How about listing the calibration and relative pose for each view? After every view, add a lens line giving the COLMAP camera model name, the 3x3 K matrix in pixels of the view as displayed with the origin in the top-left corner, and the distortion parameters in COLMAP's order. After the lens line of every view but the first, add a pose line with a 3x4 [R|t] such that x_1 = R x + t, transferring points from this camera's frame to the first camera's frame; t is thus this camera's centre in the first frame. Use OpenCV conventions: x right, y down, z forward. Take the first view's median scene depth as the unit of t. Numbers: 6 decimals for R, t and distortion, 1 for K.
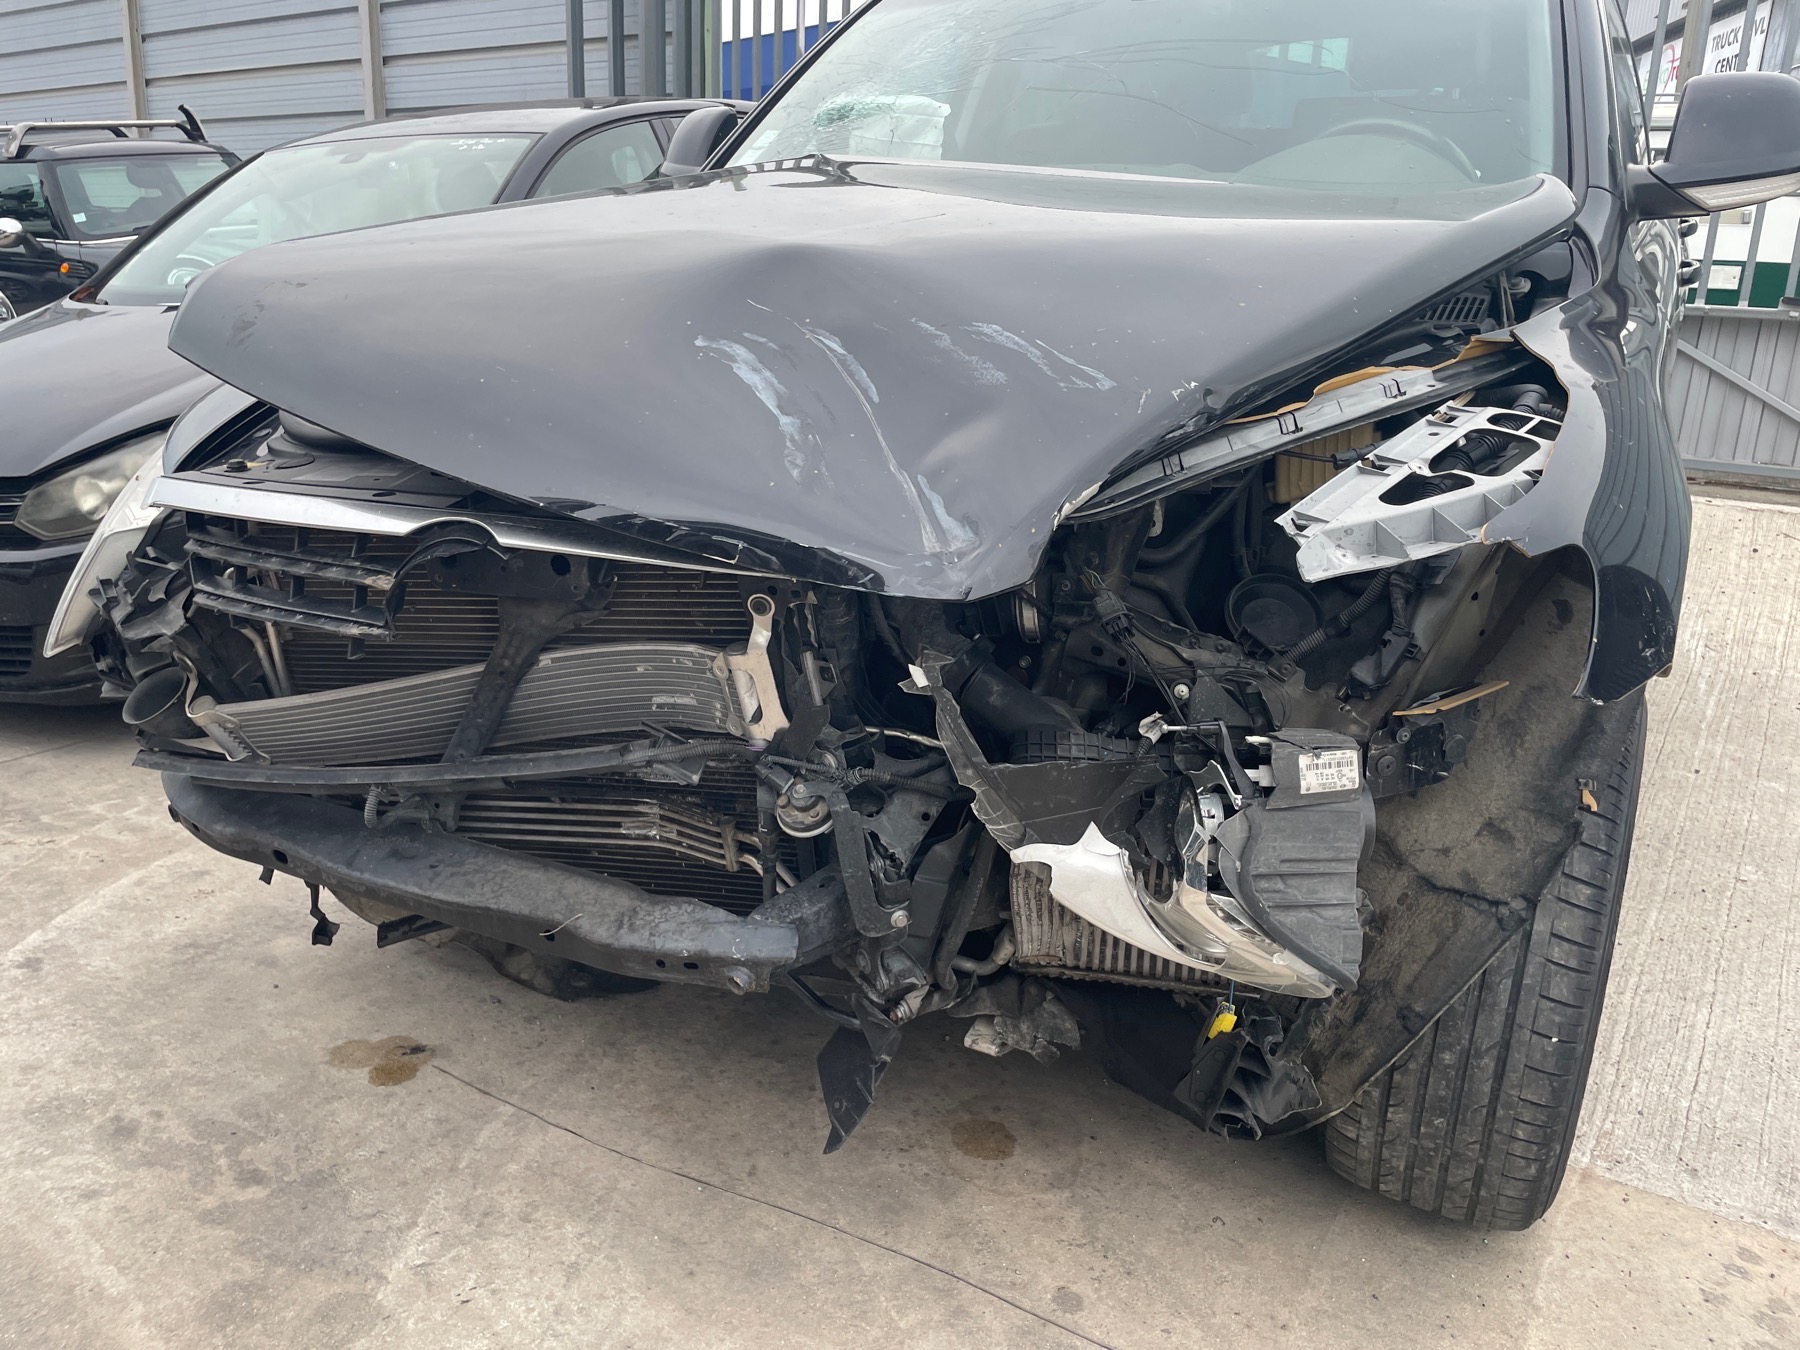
lens RADIAL K [[1382.3, 0, 888.8], [0, 1382.3, 661.4], [0, 0, 1]] dist [0.081170, -0.110595]
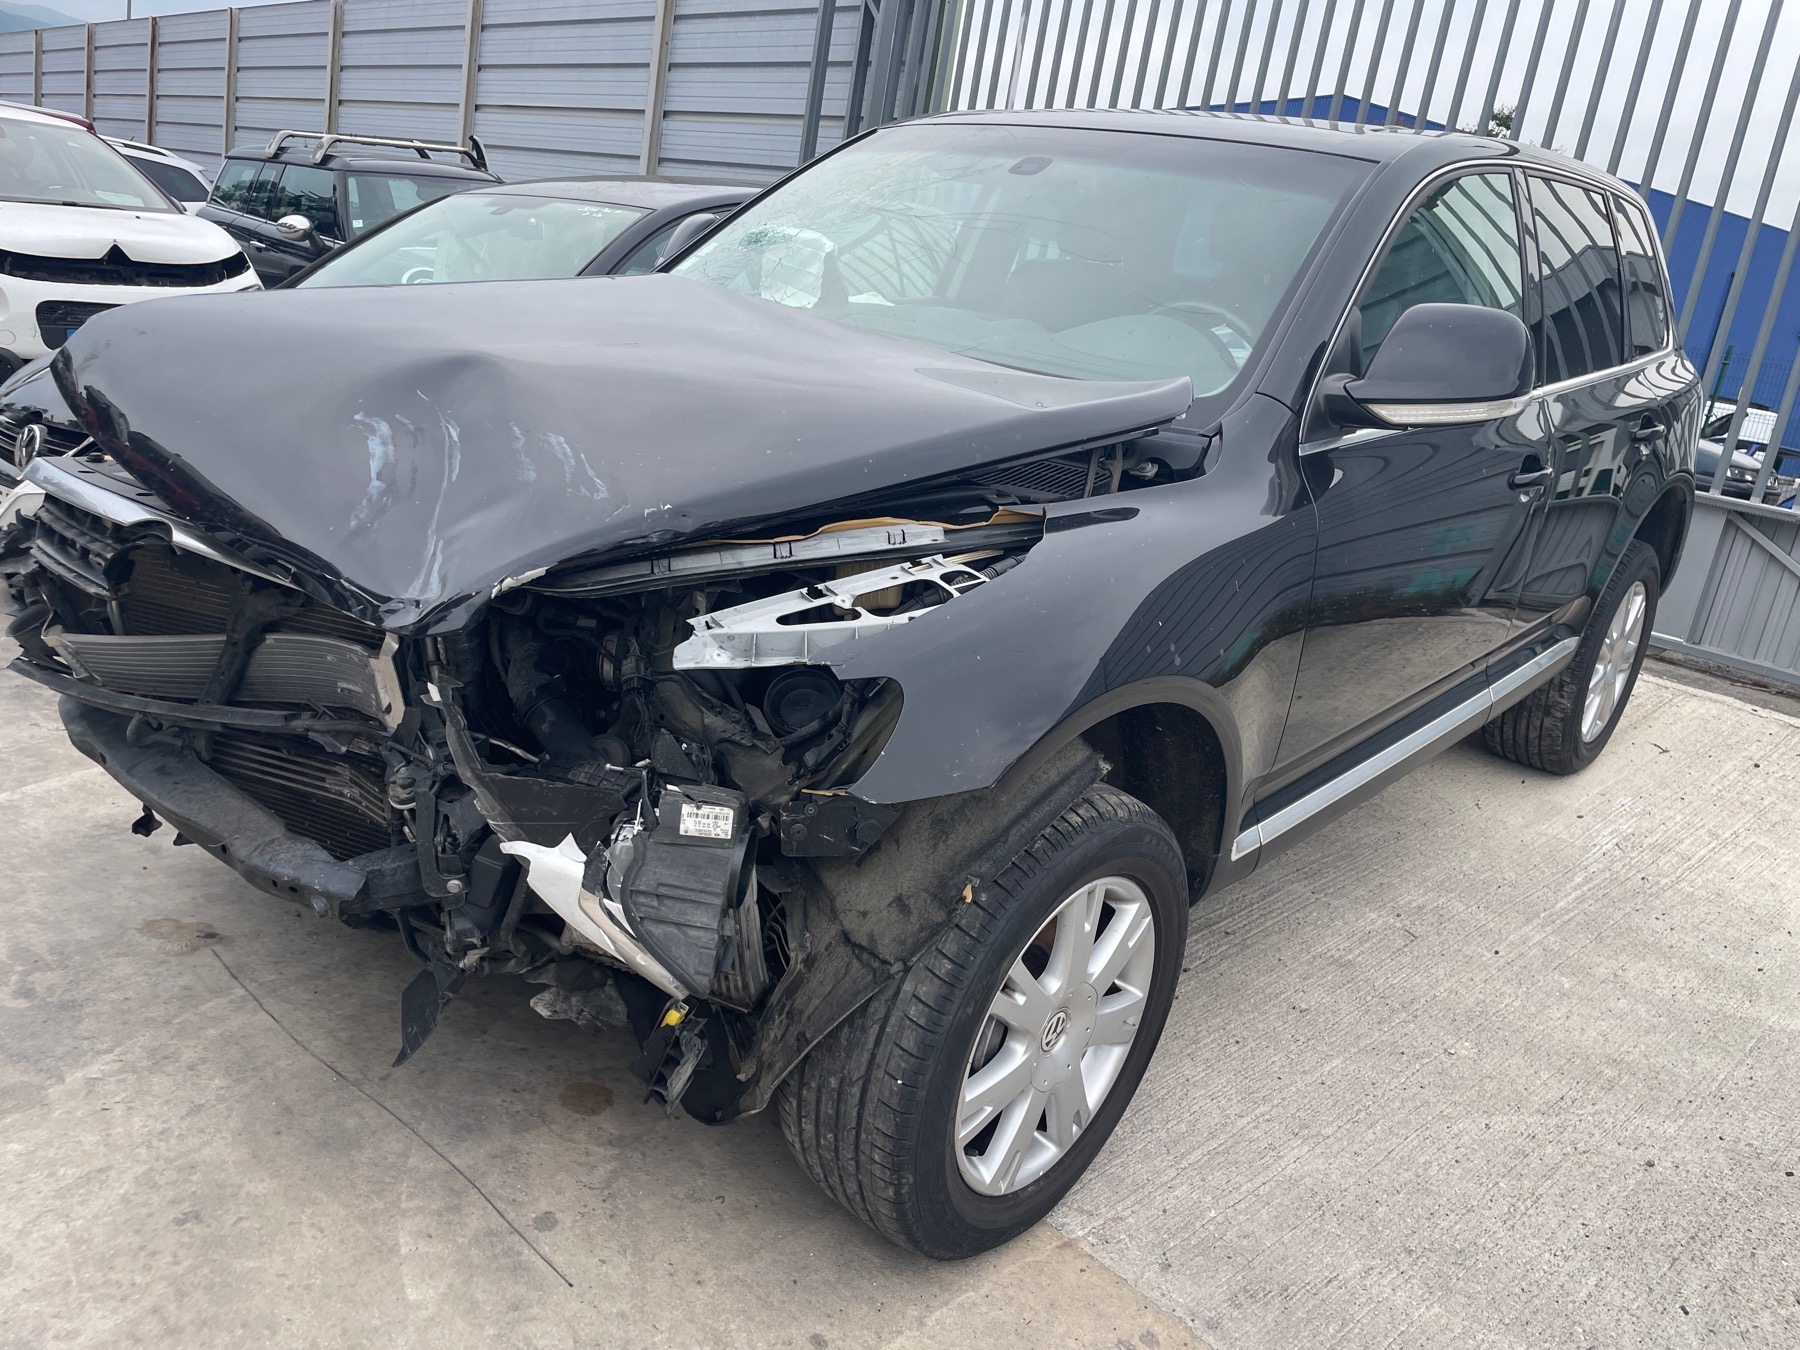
lens RADIAL K [[1382.3, 0, 924.6], [0, 1382.3, 676.7], [0, 0, 1]] dist [0.081170, -0.110595]
pose [[0.970849, 0.172443, -0.166481, 0.604308], [-0.177909, 0.983875, -0.018384, -0.054717], [0.160627, 0.047466, 0.985873, -0.192601]]
